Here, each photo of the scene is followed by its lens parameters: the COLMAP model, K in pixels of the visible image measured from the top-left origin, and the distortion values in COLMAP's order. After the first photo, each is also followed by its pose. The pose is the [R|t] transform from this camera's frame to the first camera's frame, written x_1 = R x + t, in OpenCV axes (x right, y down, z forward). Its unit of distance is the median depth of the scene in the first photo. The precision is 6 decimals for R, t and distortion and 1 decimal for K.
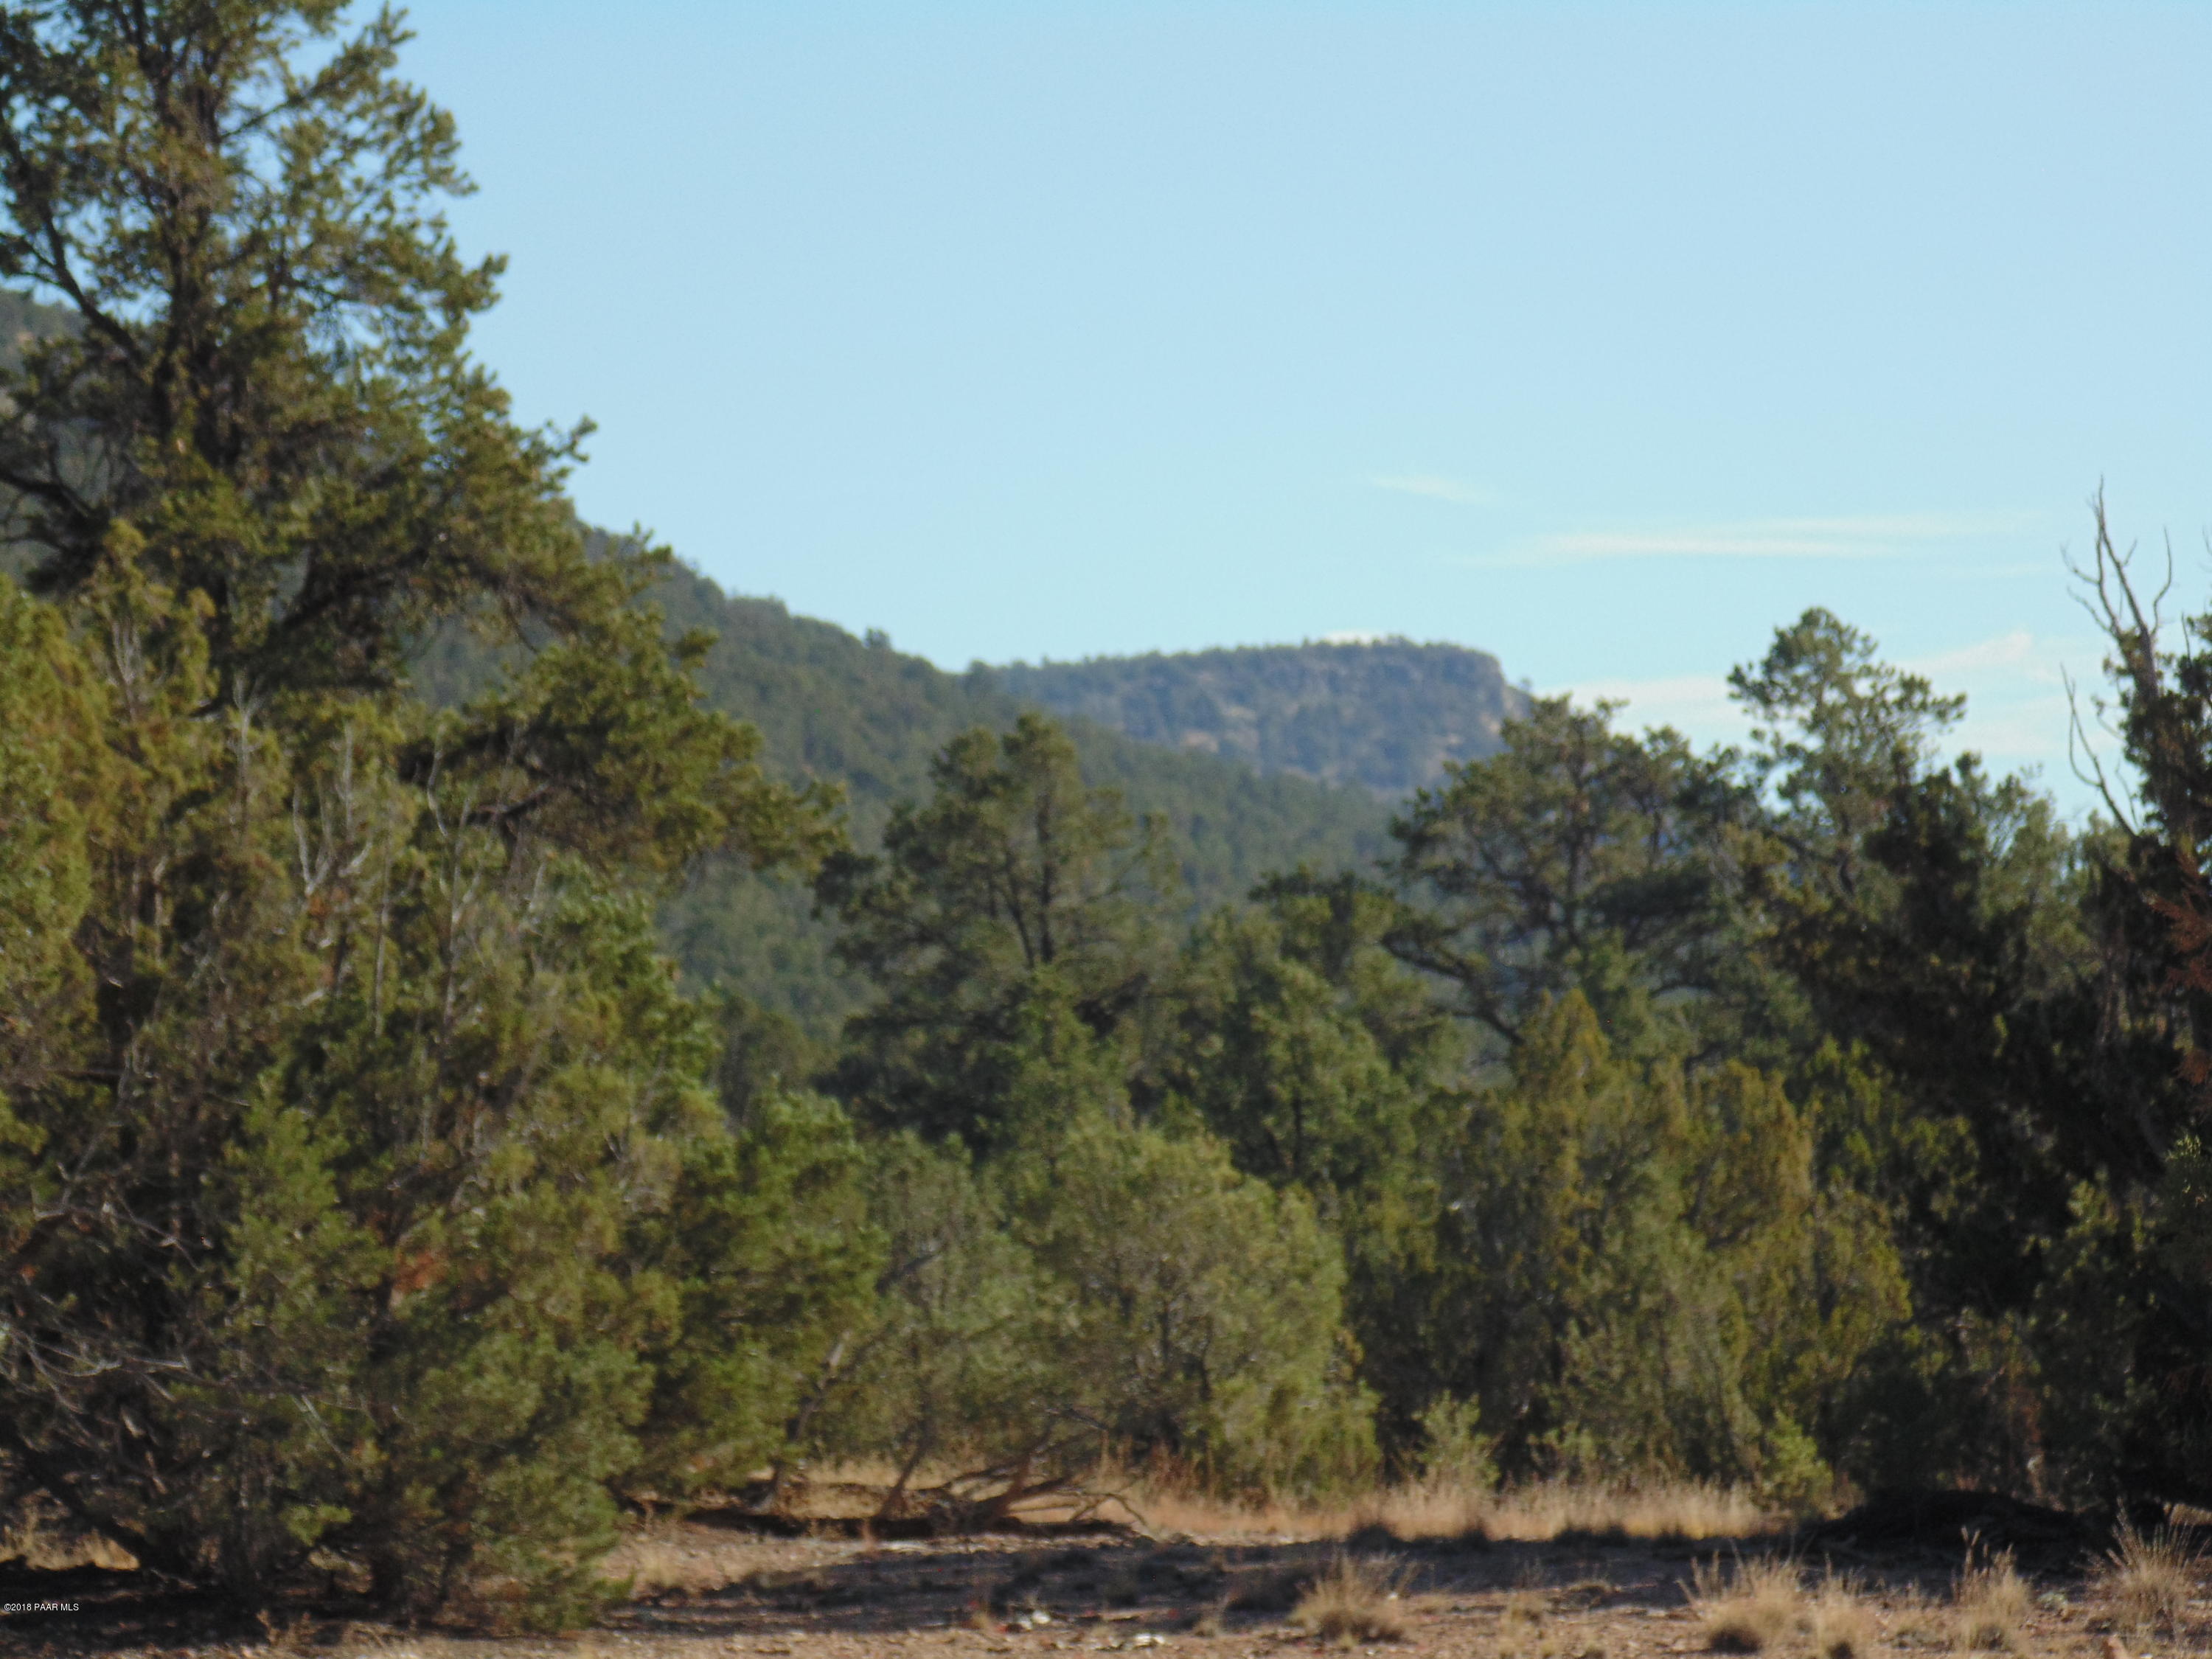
lens RADIAL K [[12372.9, 0, 1105.2], [0, 12372.9, 826.3], [0, 0, 1]] dist [0.126811, 0.000000]
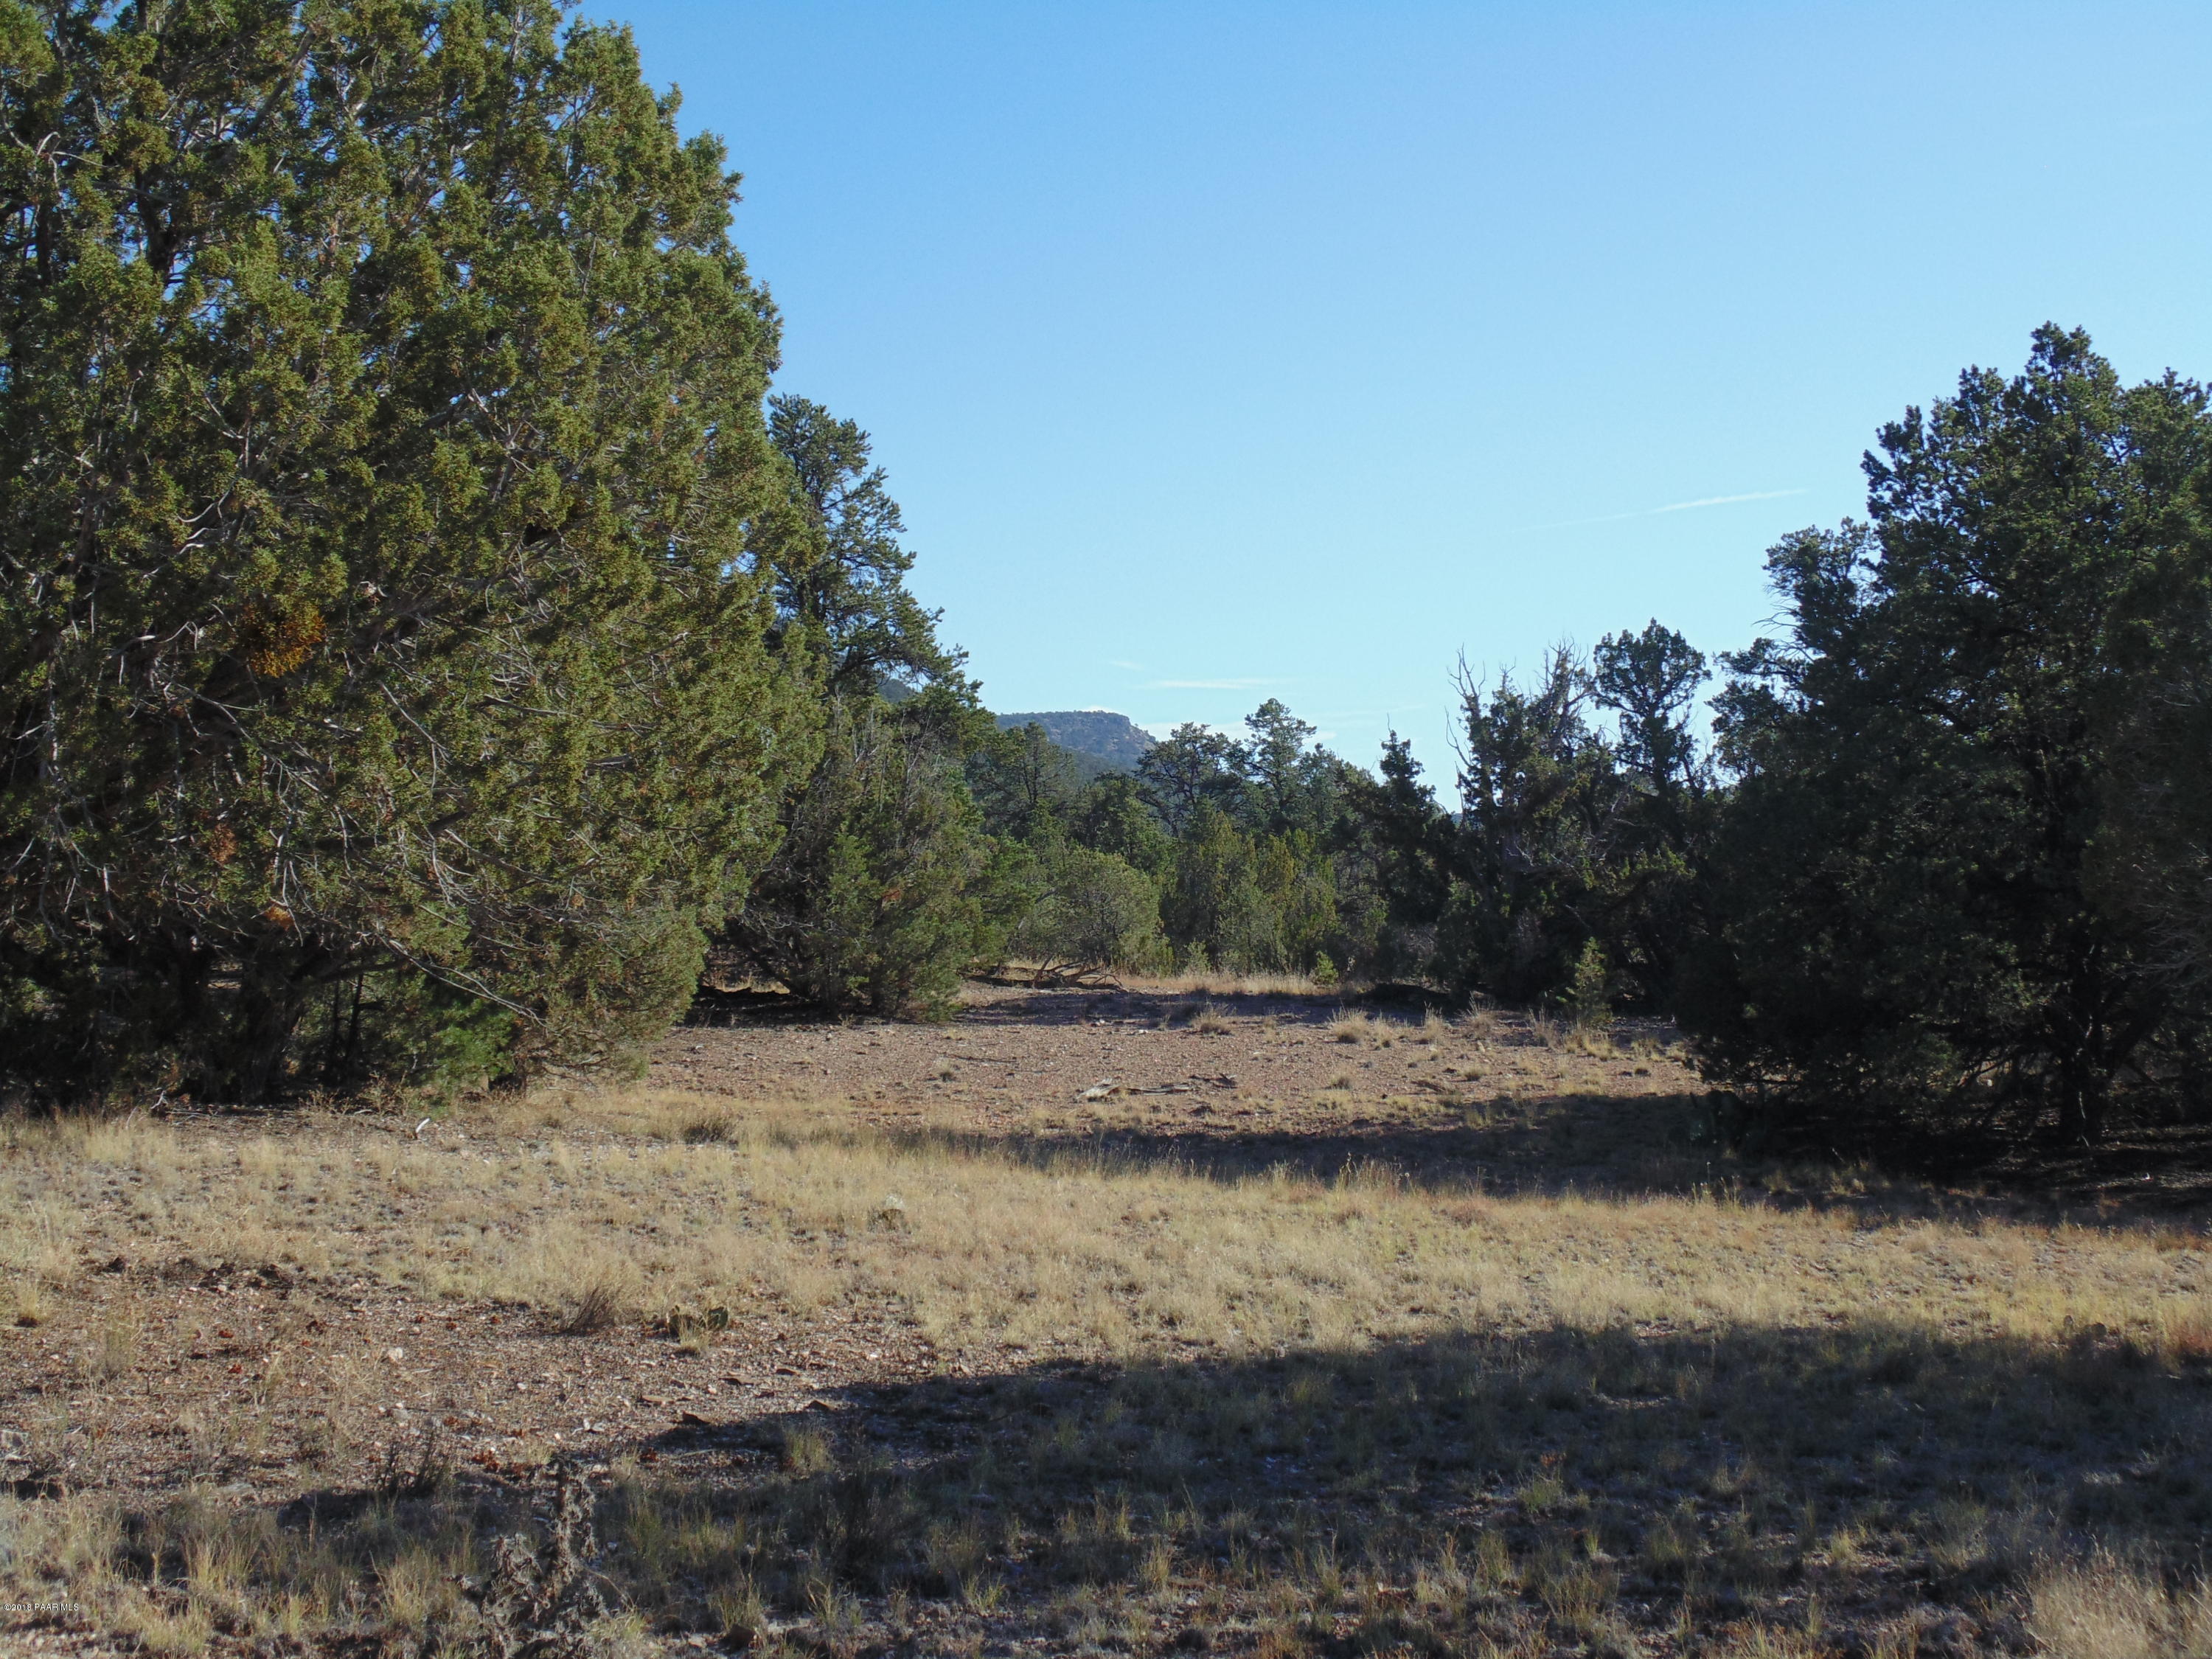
lens RADIAL K [[3363.3, 0, 1110.6], [0, 3363.3, 841.6], [0, 0, 1]] dist [0.059753, 0.000000]
pose [[0.998805, 0.035013, 0.034087, -0.028398], [-0.035780, 0.999115, 0.022135, 0.004226], [-0.033282, -0.023328, 0.999174, 0.196036]]
